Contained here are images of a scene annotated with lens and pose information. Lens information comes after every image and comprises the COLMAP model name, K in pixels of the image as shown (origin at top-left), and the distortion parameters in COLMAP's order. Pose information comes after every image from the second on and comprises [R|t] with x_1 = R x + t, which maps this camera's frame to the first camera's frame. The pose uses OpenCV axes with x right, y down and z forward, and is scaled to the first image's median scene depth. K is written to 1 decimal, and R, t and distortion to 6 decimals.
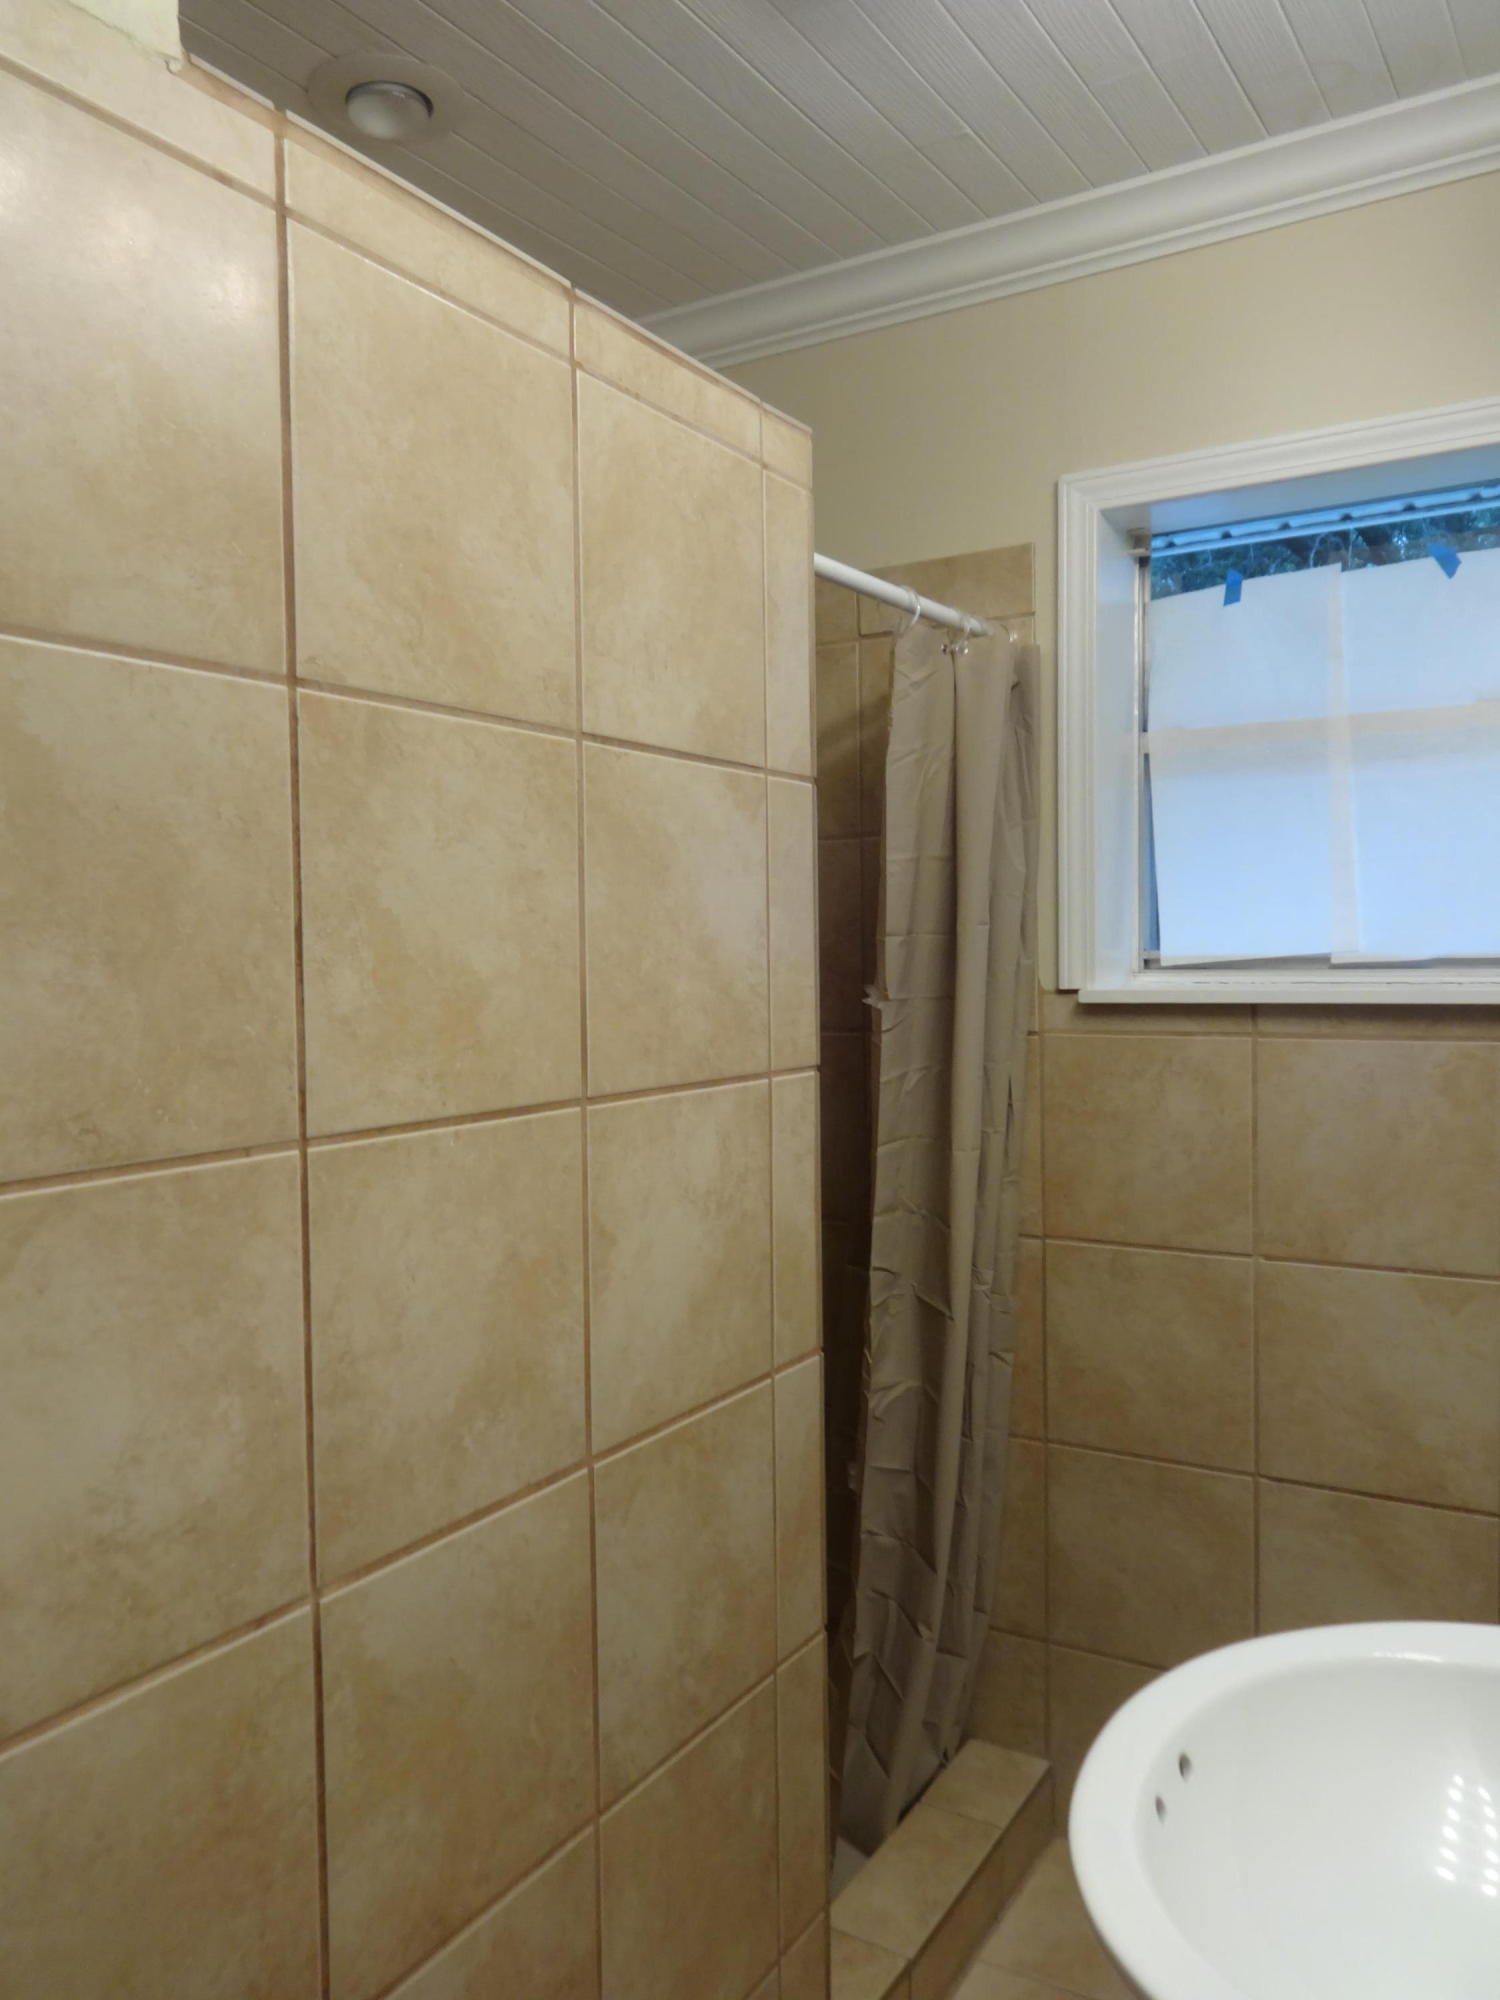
lens RADIAL K [[1510.8, 0, 749.2], [0, 1510.8, 1002.6], [0, 0, 1]] dist [0.002658, 0.002185]
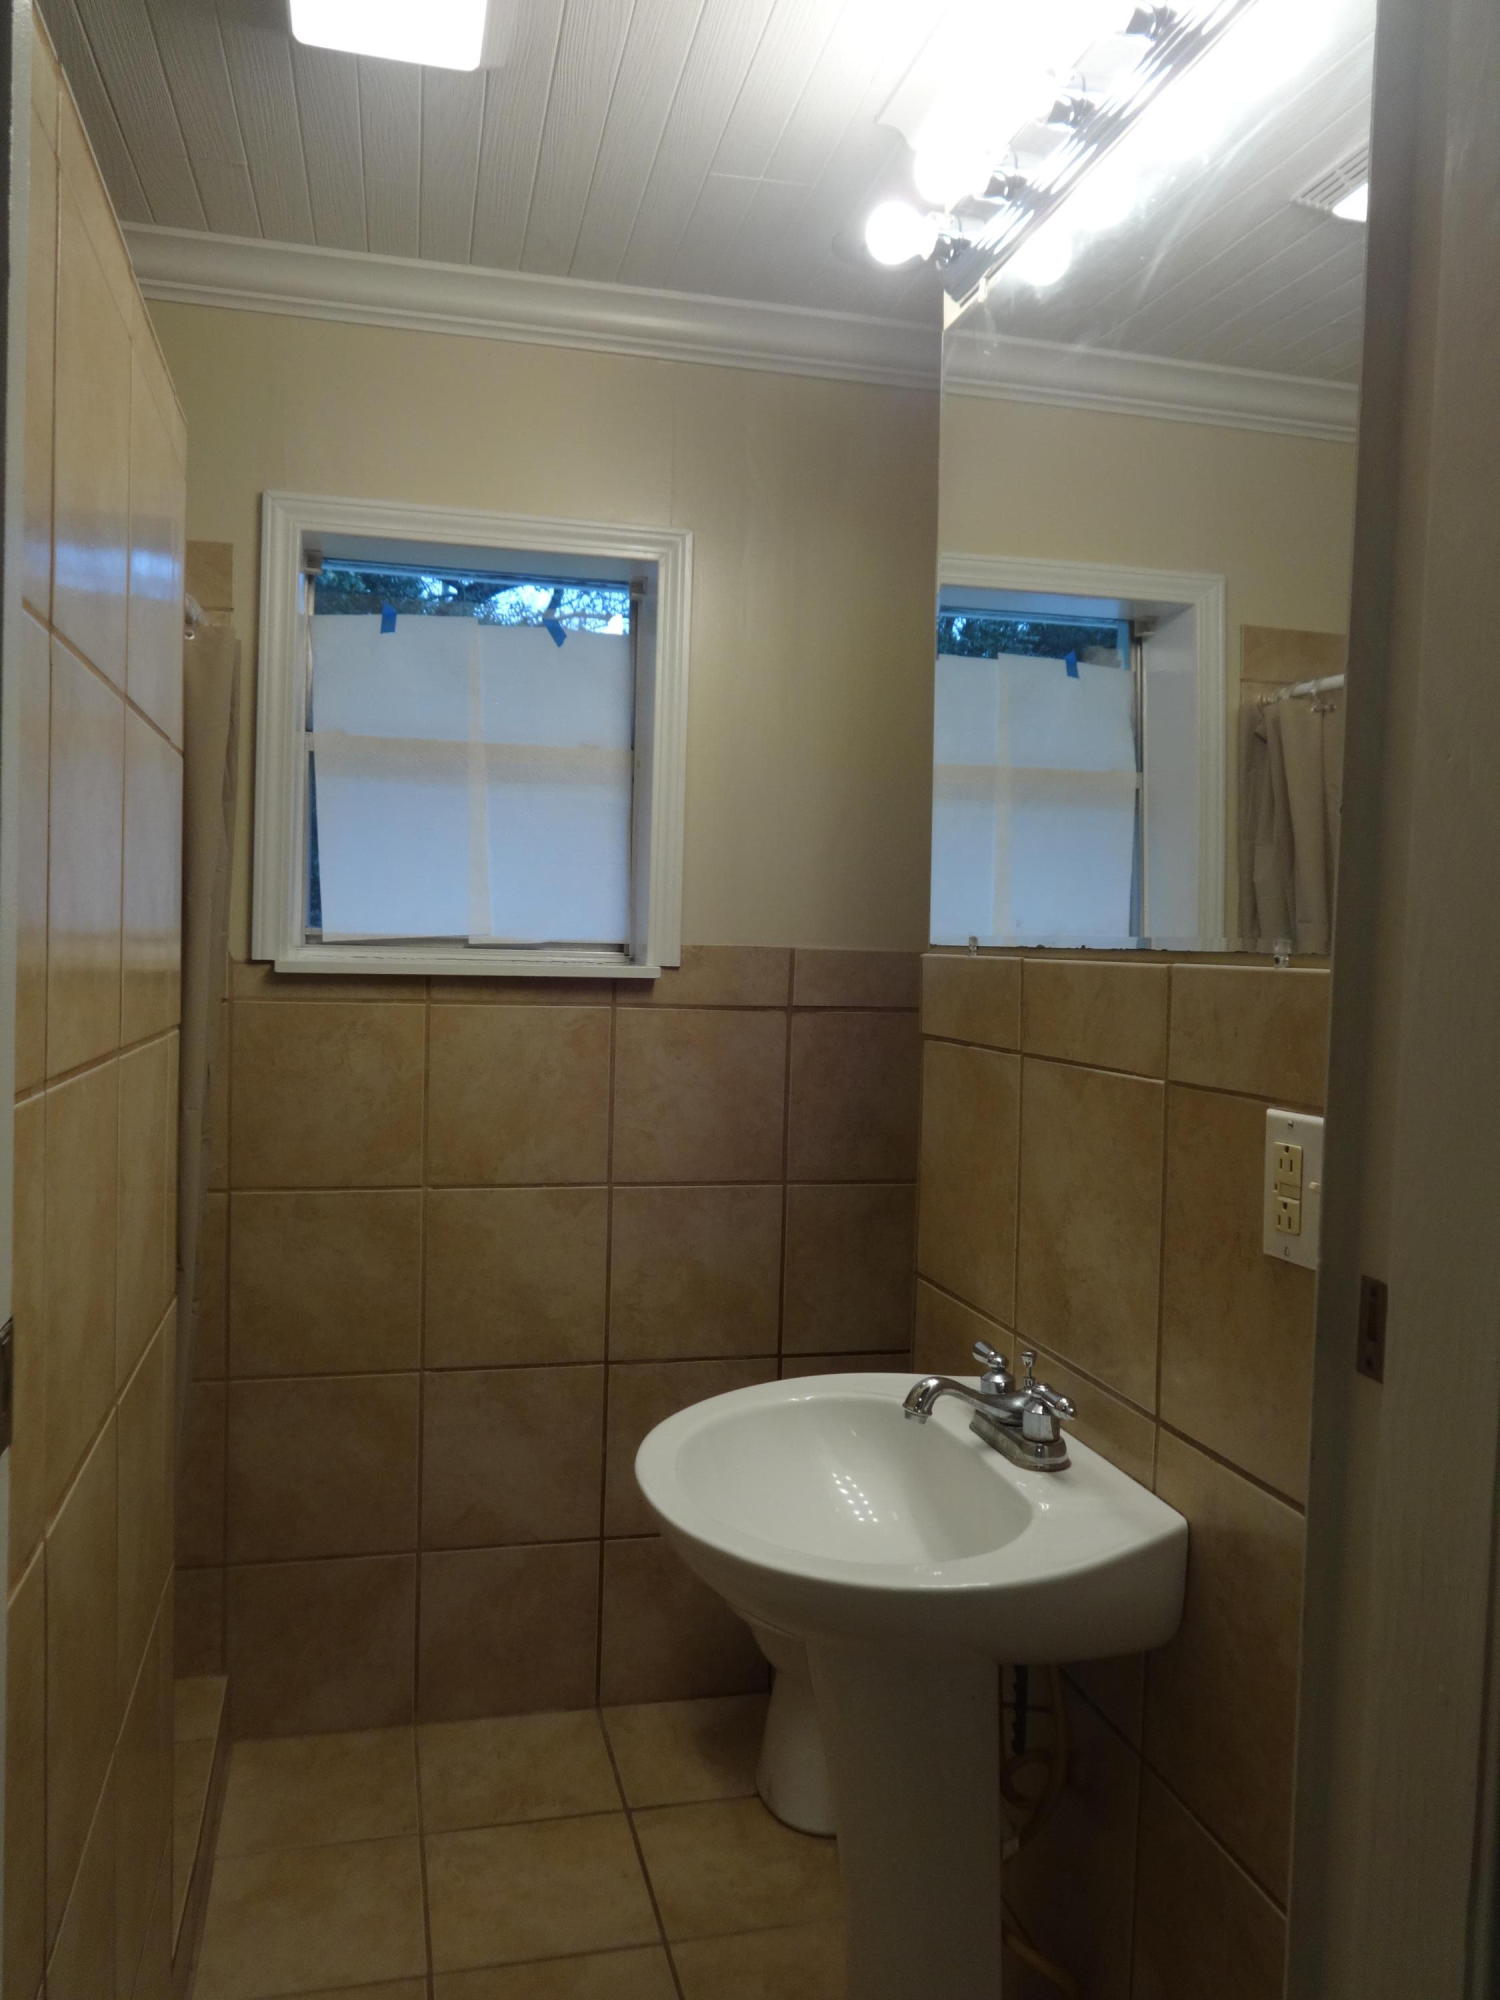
lens RADIAL K [[1510.8, 0, 745.0], [0, 1510.8, 997.4], [0, 0, 1]] dist [0.002658, 0.002185]
pose [[0.698703, 0.005494, 0.715391, -0.331903], [-0.010328, 0.999944, 0.002409, 0.012224], [-0.715337, -0.009072, 0.698720, -0.014522]]
